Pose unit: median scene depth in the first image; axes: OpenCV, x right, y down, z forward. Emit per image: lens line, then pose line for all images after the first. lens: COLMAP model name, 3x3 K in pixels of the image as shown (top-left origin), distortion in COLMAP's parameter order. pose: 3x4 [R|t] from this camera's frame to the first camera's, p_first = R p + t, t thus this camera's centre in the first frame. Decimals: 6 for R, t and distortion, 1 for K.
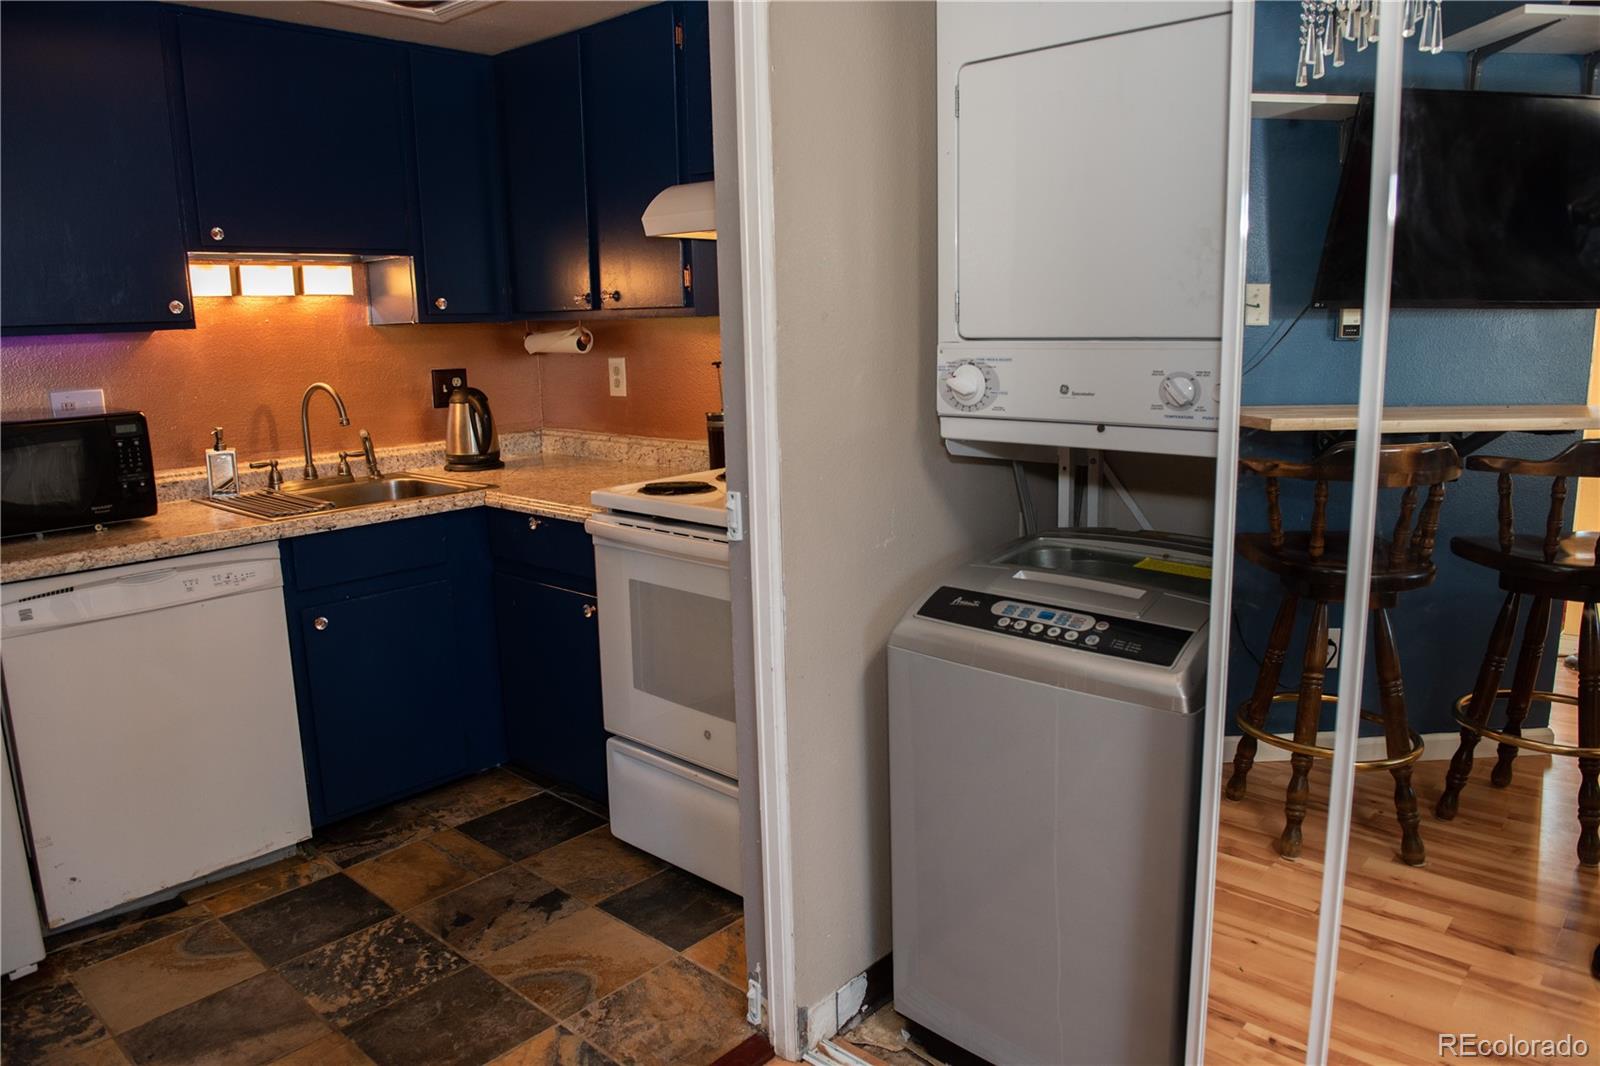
lens RADIAL K [[1101.5, 0, 806.5], [0, 1101.5, 537.1], [0, 0, 1]] dist [-0.046811, -0.005592]
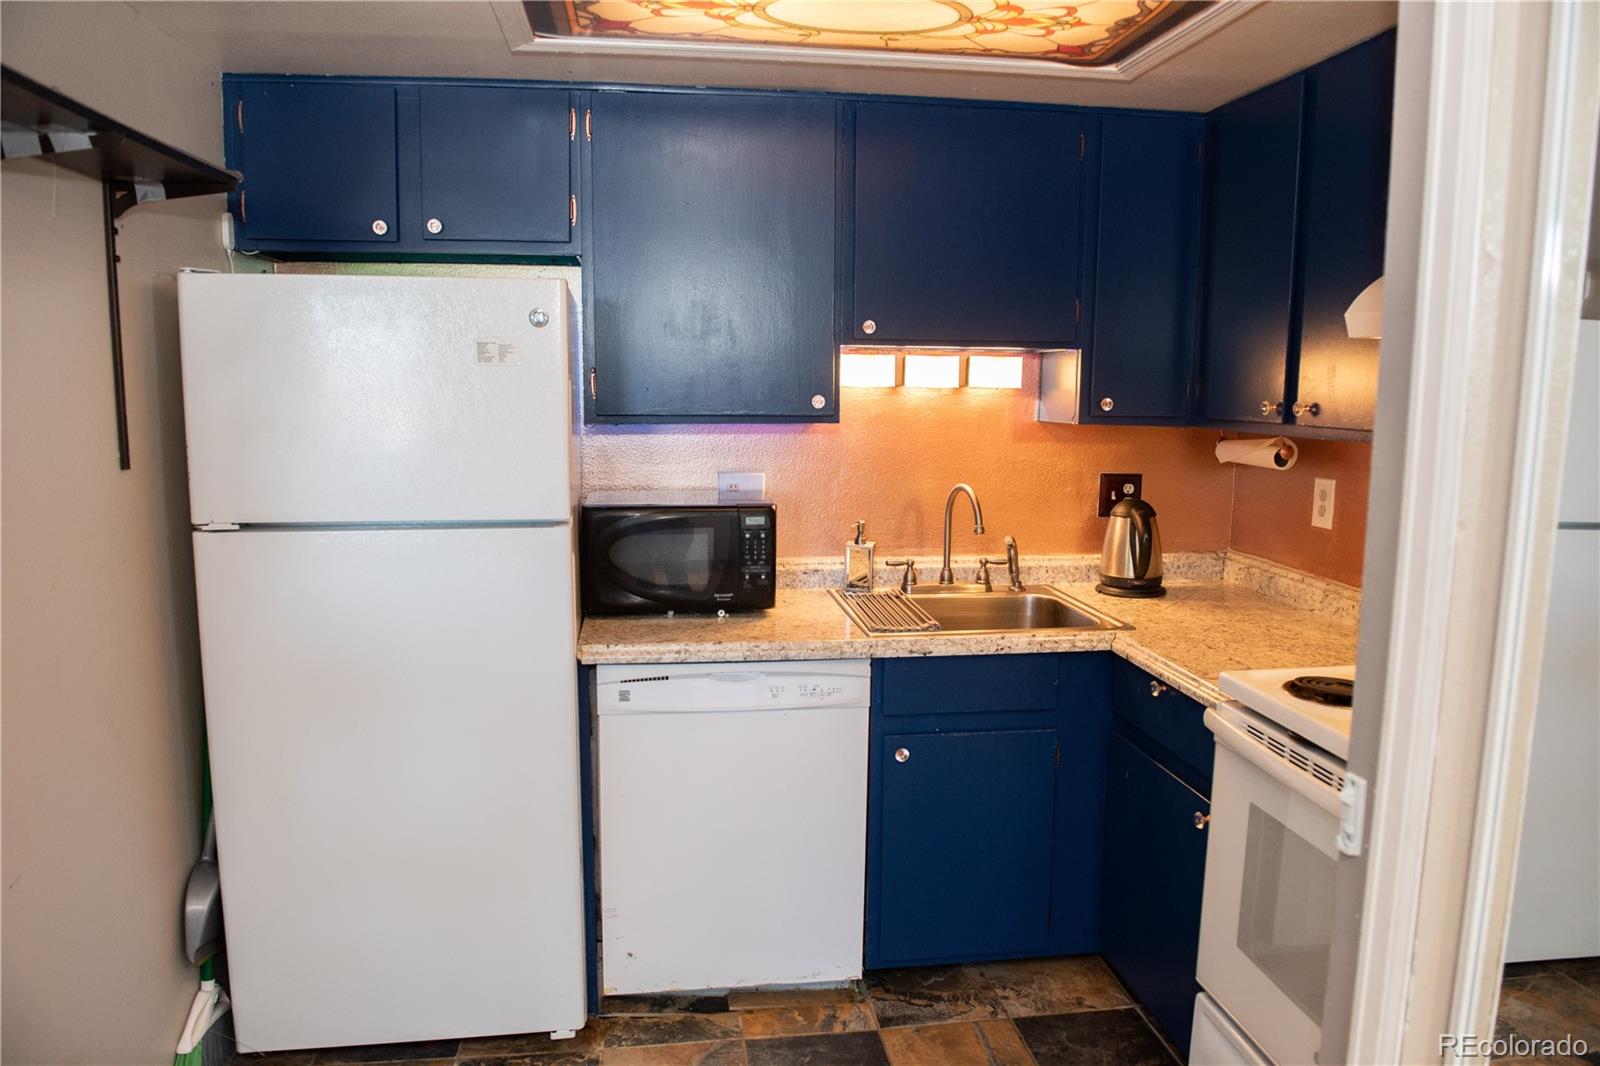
lens RADIAL K [[1101.5, 0, 797.5], [0, 1101.5, 533.5], [0, 0, 1]] dist [-0.046811, -0.005592]
pose [[0.766207, 0.117293, -0.631799, 0.042331], [-0.150974, 0.988538, 0.000429, -0.087122], [0.624607, 0.095057, 0.775132, 0.214353]]
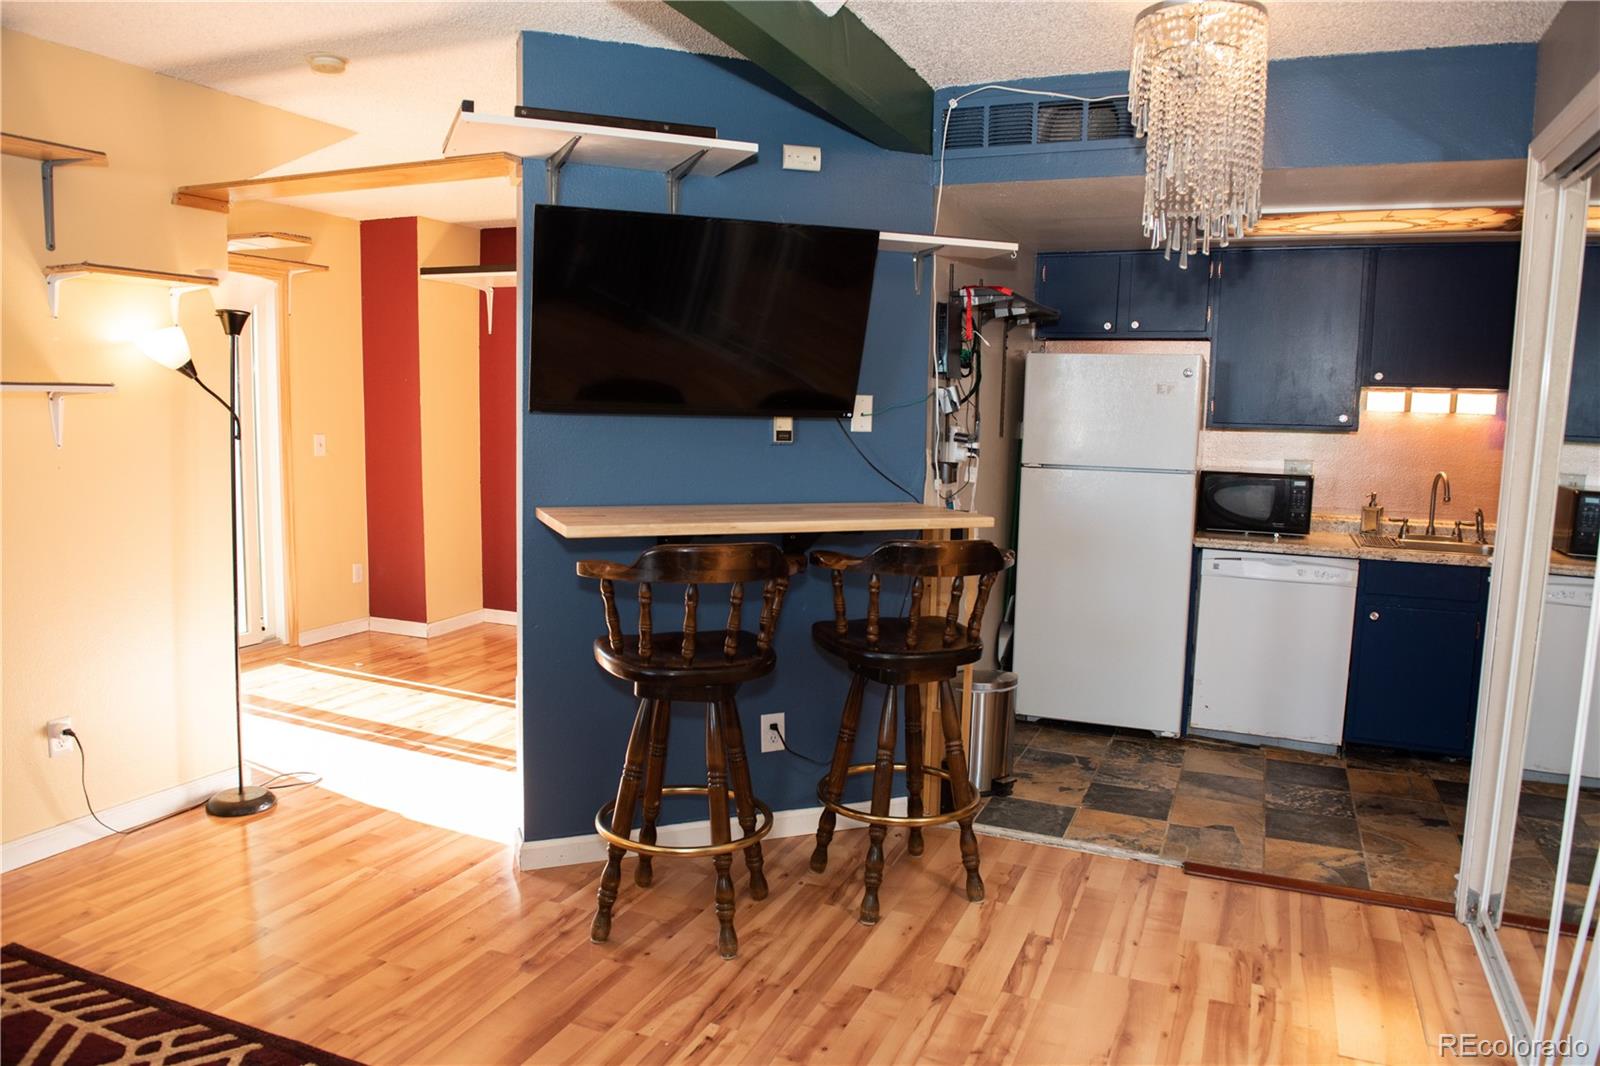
lens RADIAL K [[1101.5, 0, 793.8], [0, 1101.5, 540.0], [0, 0, 1]] dist [-0.046811, -0.005592]
pose [[0.320031, 0.146575, -0.936000, 0.746581], [-0.213626, 0.973681, 0.079434, 0.024867], [0.923008, 0.174533, 0.342921, -0.354052]]
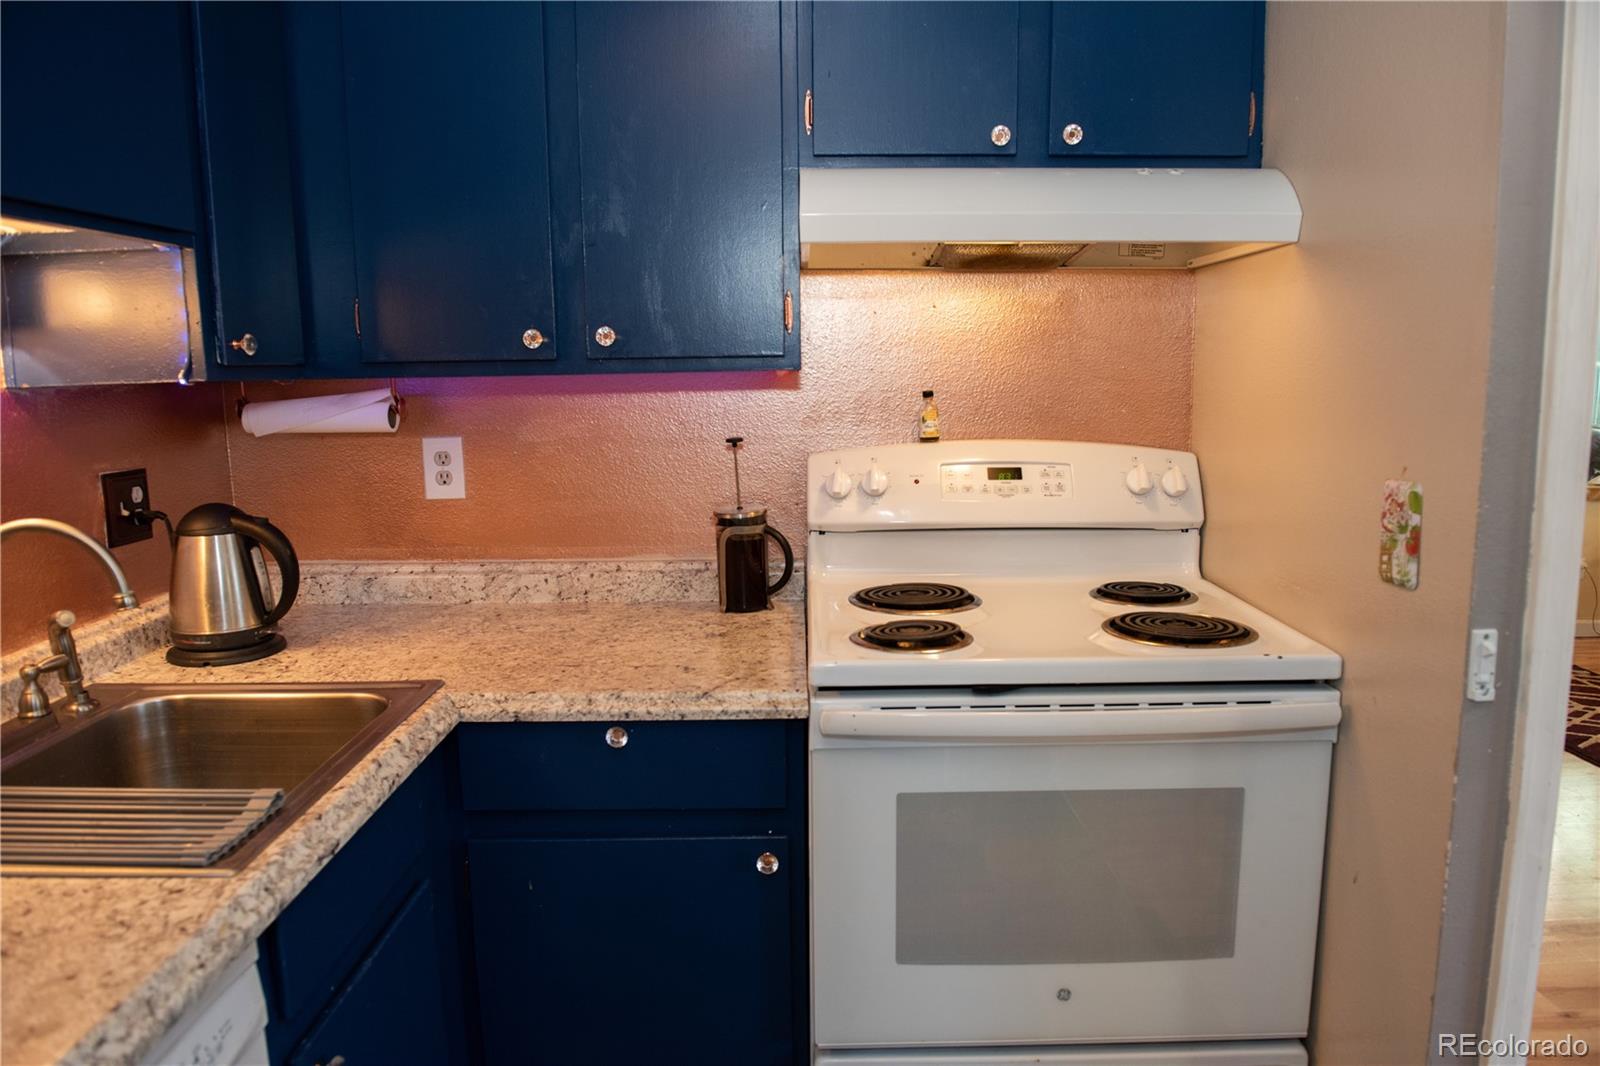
lens RADIAL K [[1101.5, 0, 802.8], [0, 1101.5, 530.7], [0, 0, 1]] dist [-0.046811, -0.005592]
pose [[0.743061, -0.095112, 0.662431, -0.552311], [0.130436, 0.991449, -0.003959, -0.104702], [-0.656390, 0.089347, 0.749113, 0.521503]]
